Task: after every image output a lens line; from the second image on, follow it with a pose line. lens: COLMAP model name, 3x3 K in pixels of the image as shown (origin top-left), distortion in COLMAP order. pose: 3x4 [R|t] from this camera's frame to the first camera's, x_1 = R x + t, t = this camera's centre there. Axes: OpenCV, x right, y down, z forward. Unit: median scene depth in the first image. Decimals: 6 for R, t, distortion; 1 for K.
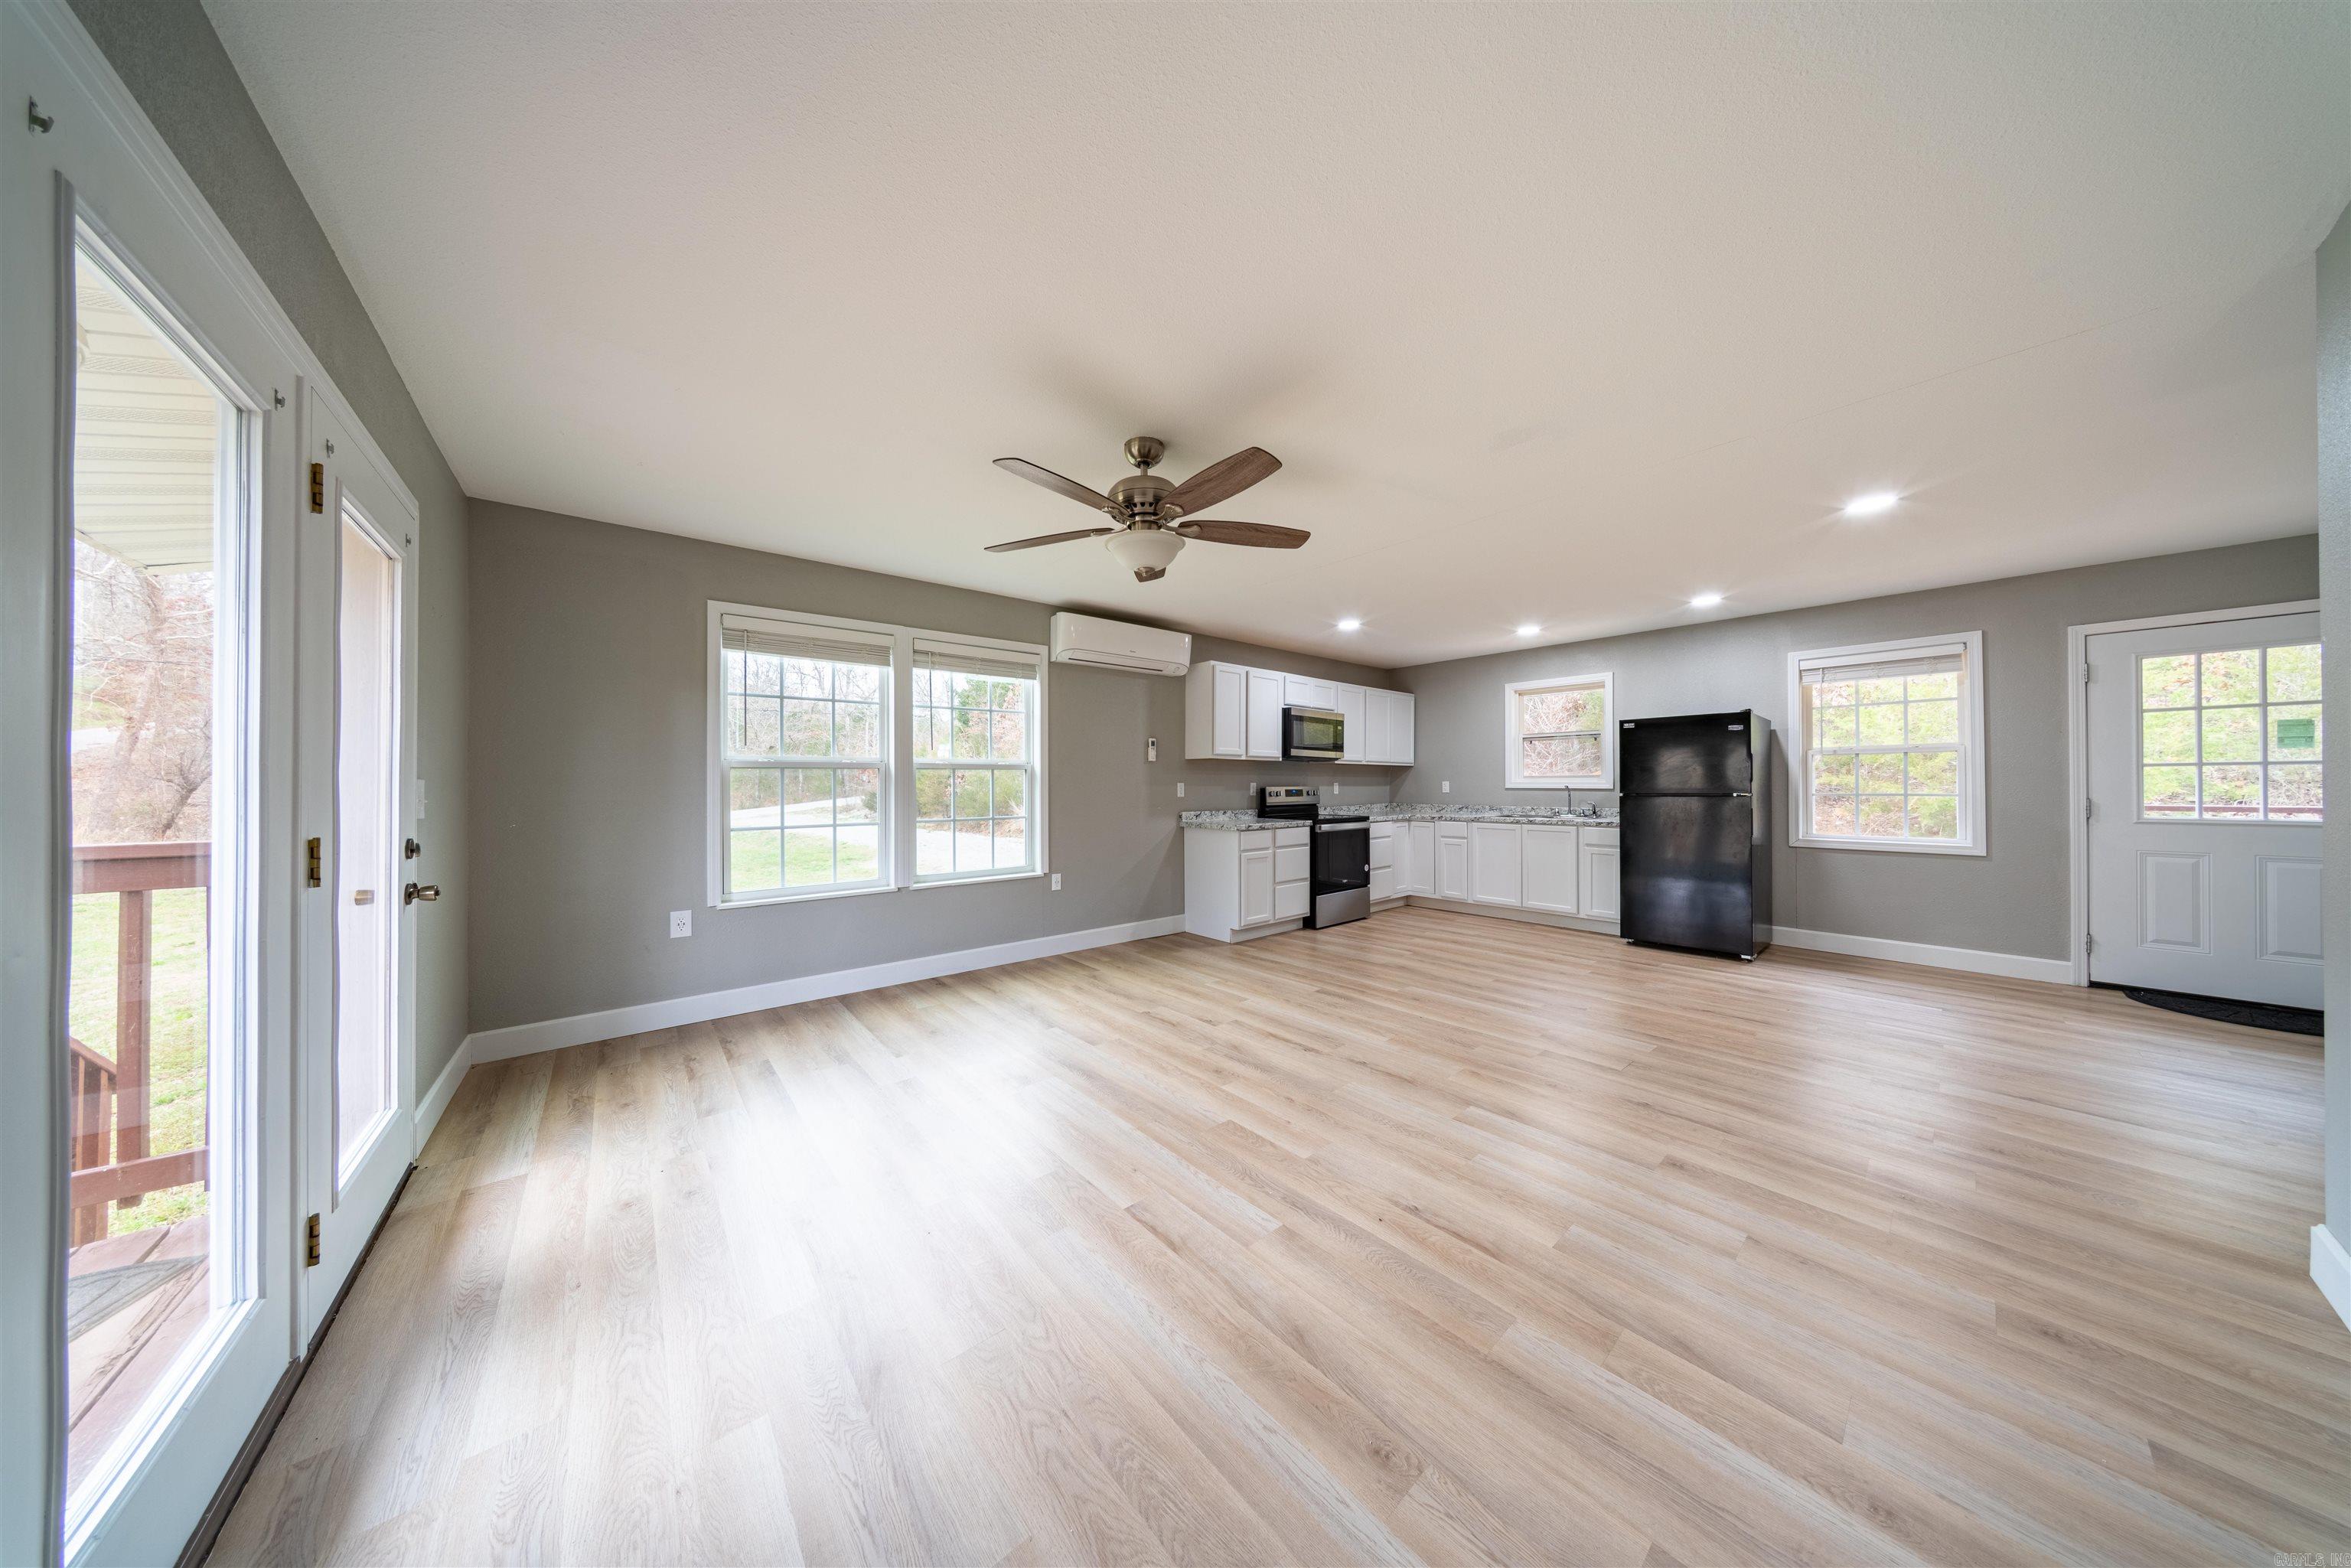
lens RADIAL K [[664.9, 0, 1172.5], [0, 664.9, 787.9], [0, 0, 1]] dist [-0.012907, 0.000037]
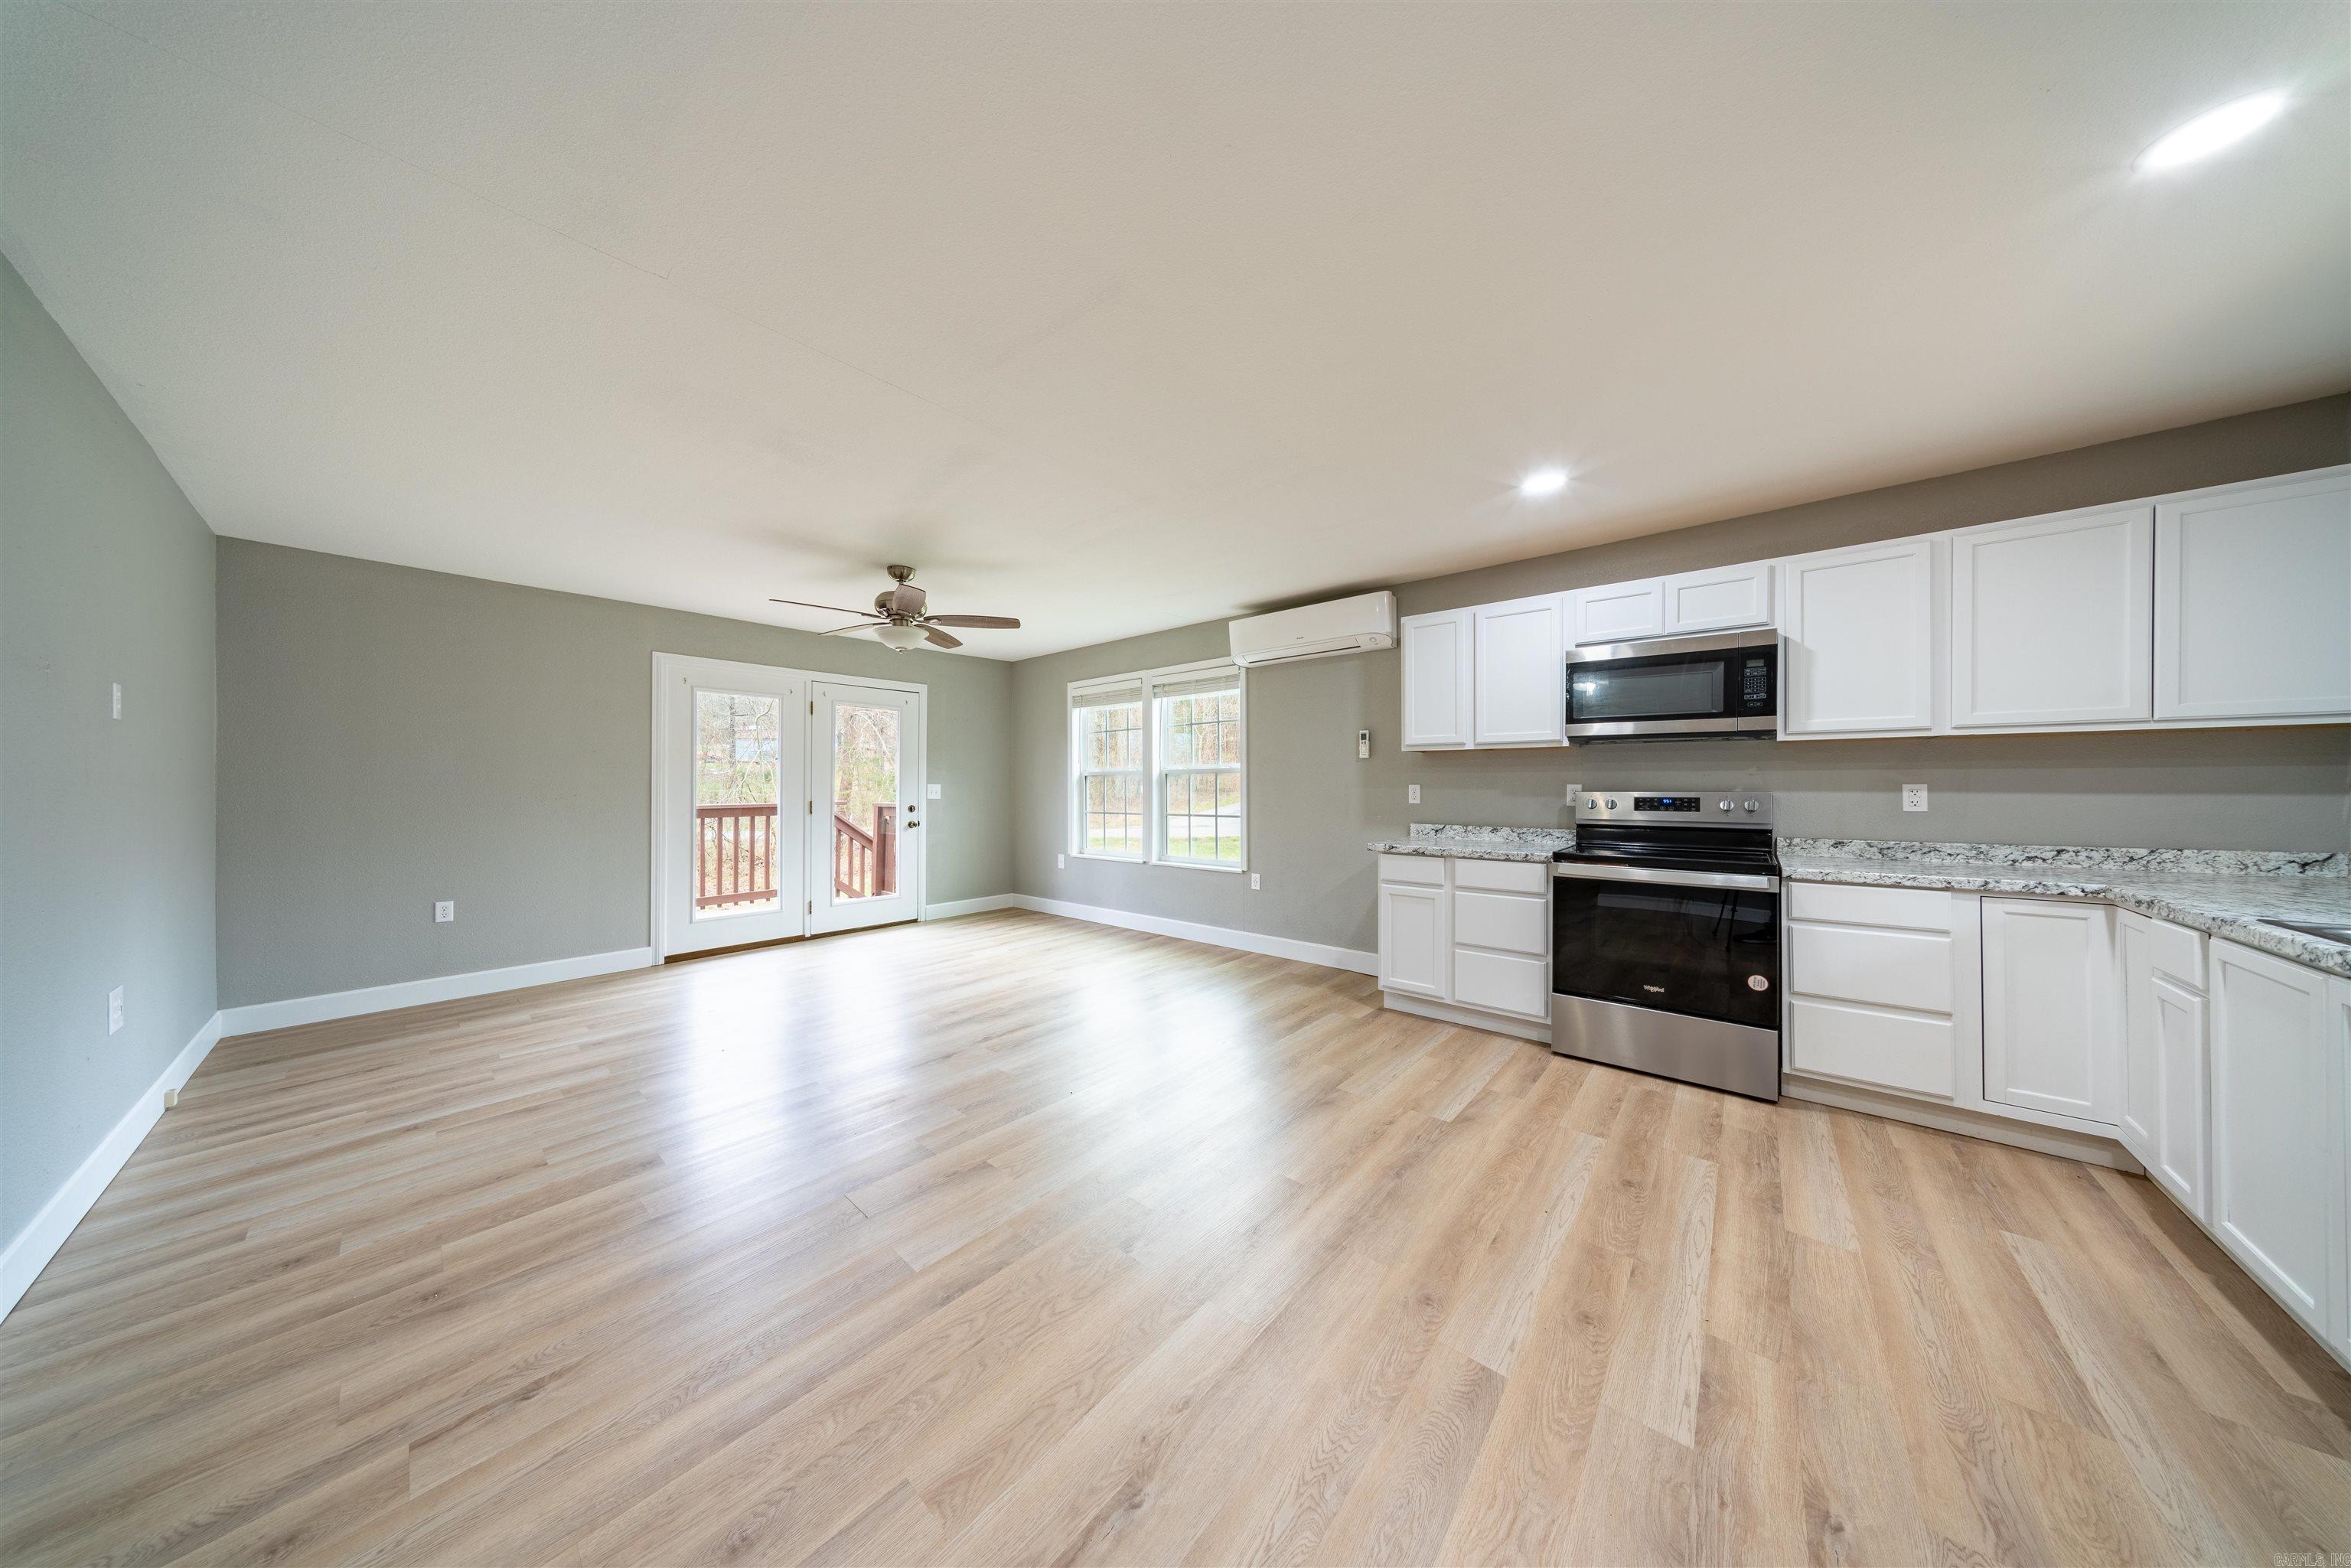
lens RADIAL K [[674.0, 0, 1169.8], [0, 674.0, 786.0], [0, 0, 1]] dist [-0.003241, 0.000094]
pose [[0.165173, 0.005099, -0.986251, 0.709765], [-0.002528, 0.999986, 0.004746, -0.008996], [0.986261, 0.001709, 0.165184, 0.597041]]
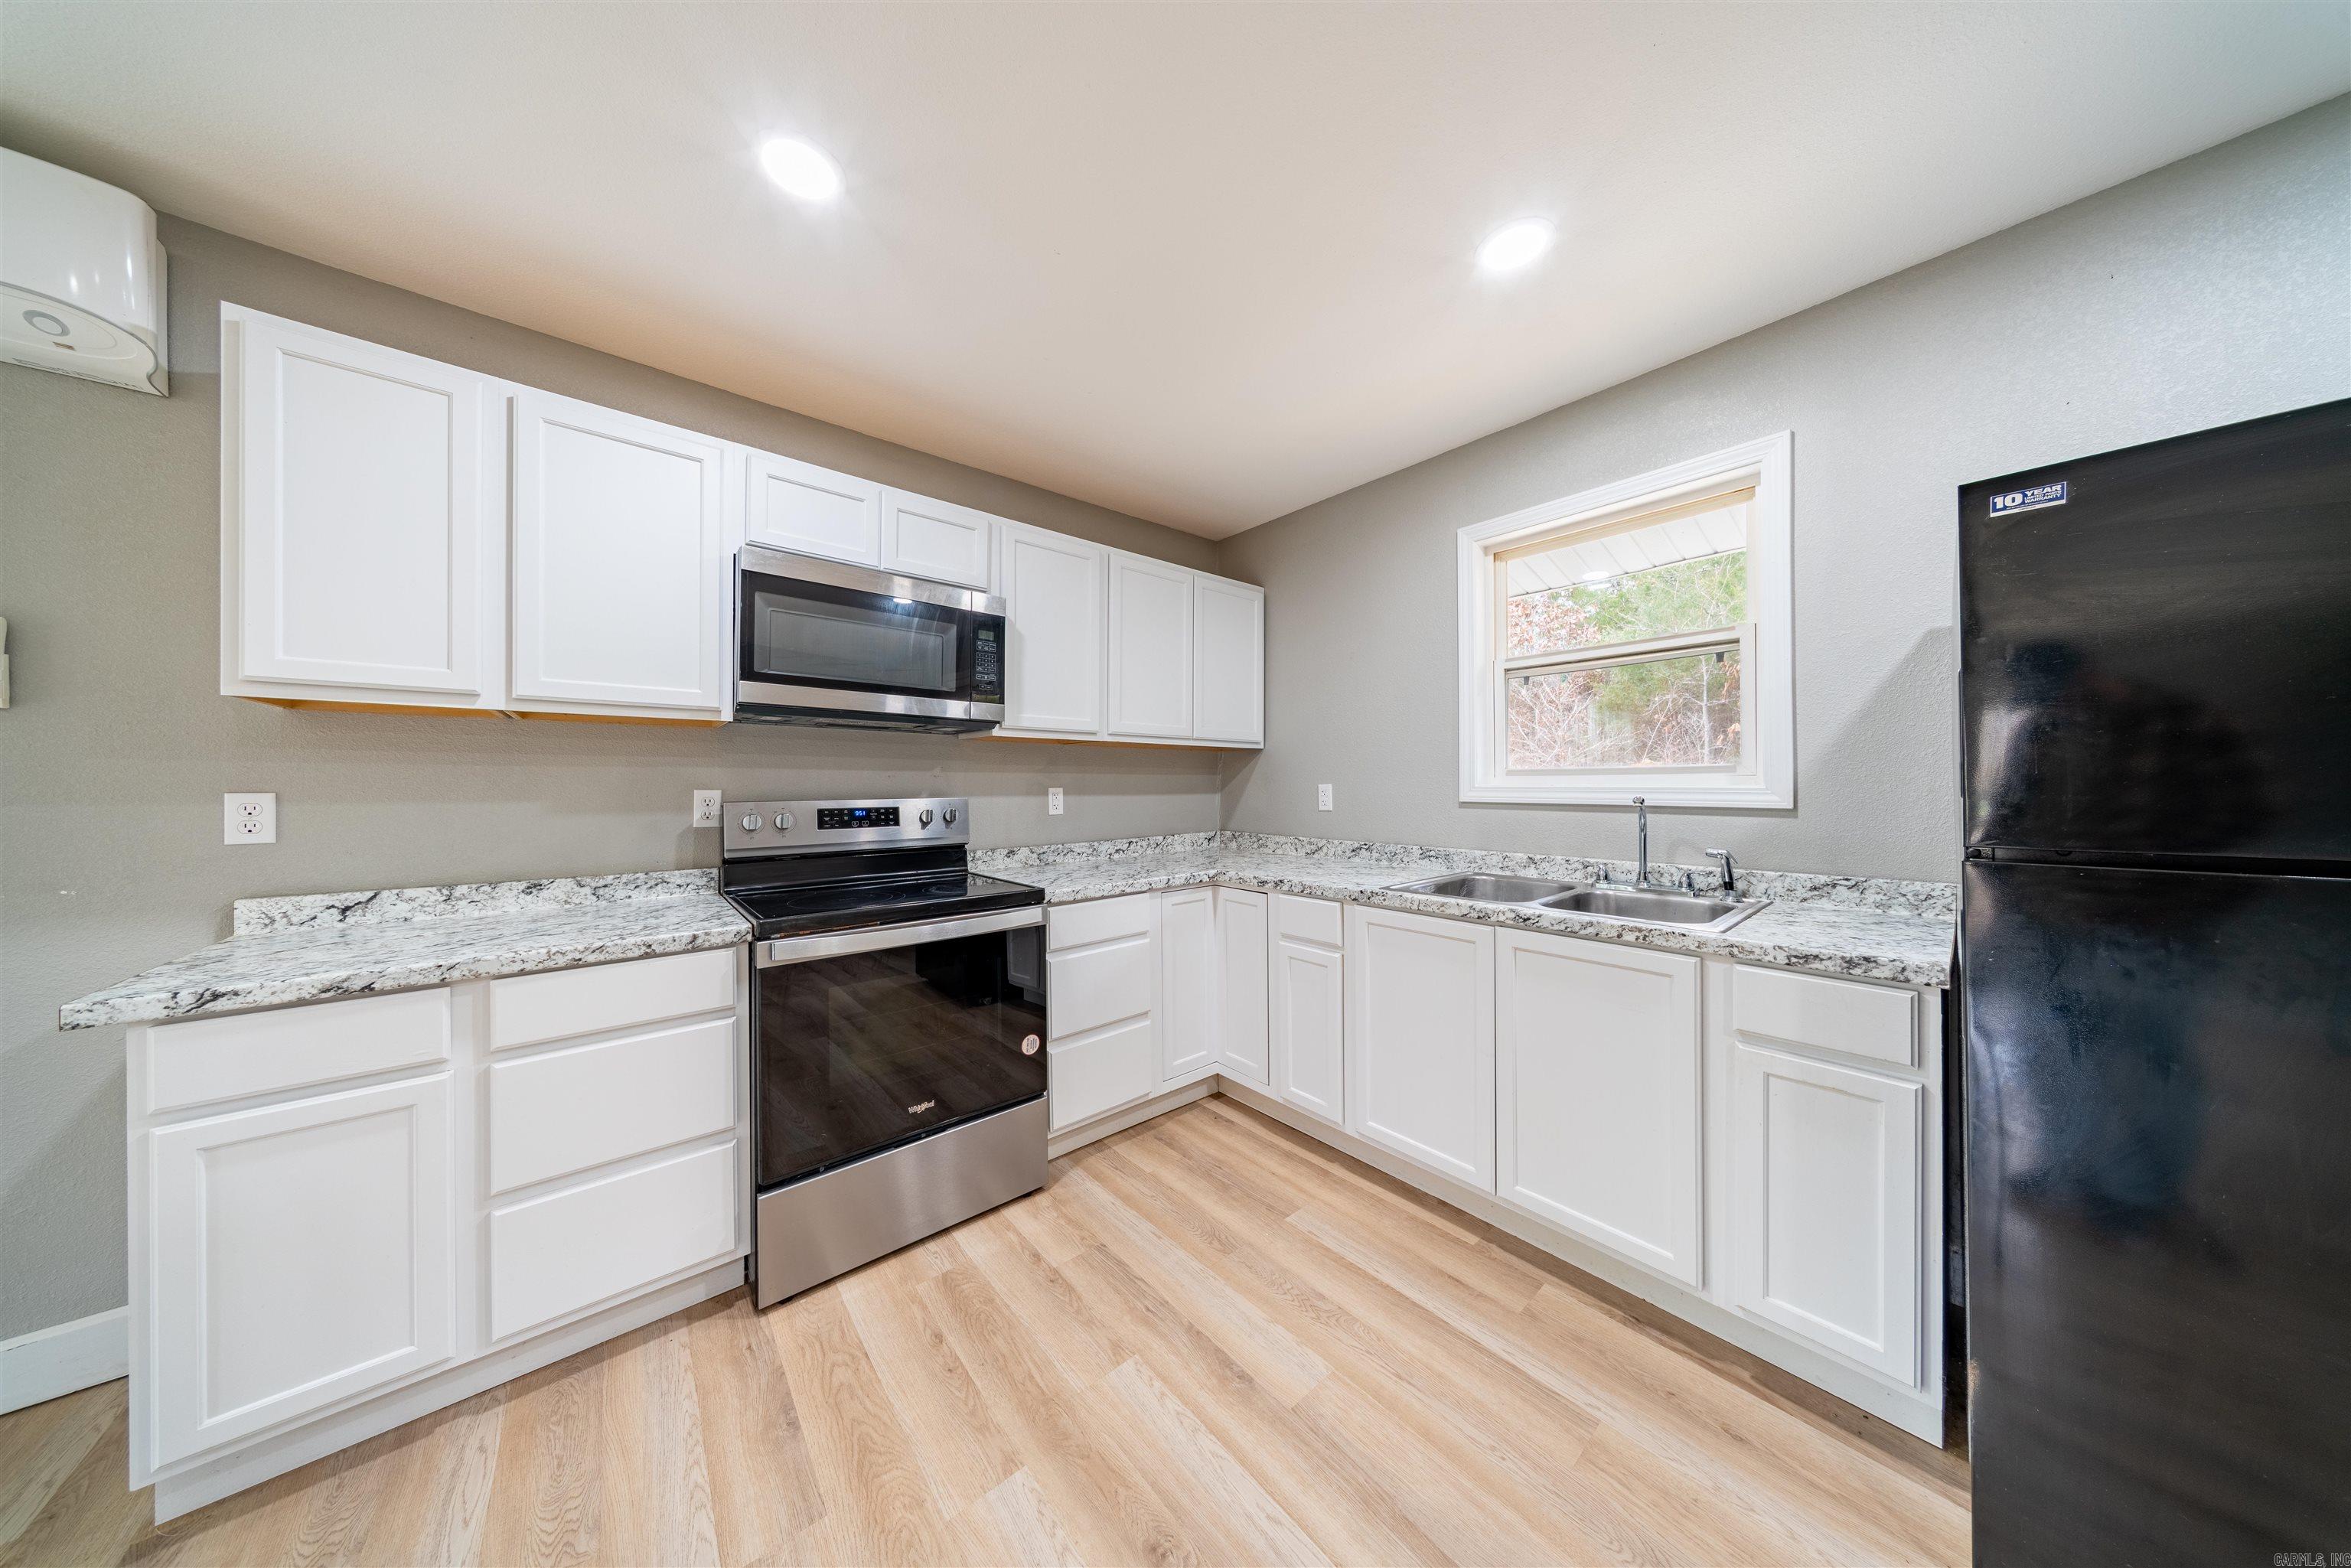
lens RADIAL K [[674.0, 0, 1169.8], [0, 674.0, 786.0], [0, 0, 1]] dist [-0.003241, 0.000094]
pose [[0.999994, -0.001425, 0.003060, 0.389931], [0.001433, 0.999995, -0.002860, -0.009255], [-0.003056, 0.002865, 0.999991, 0.714218]]
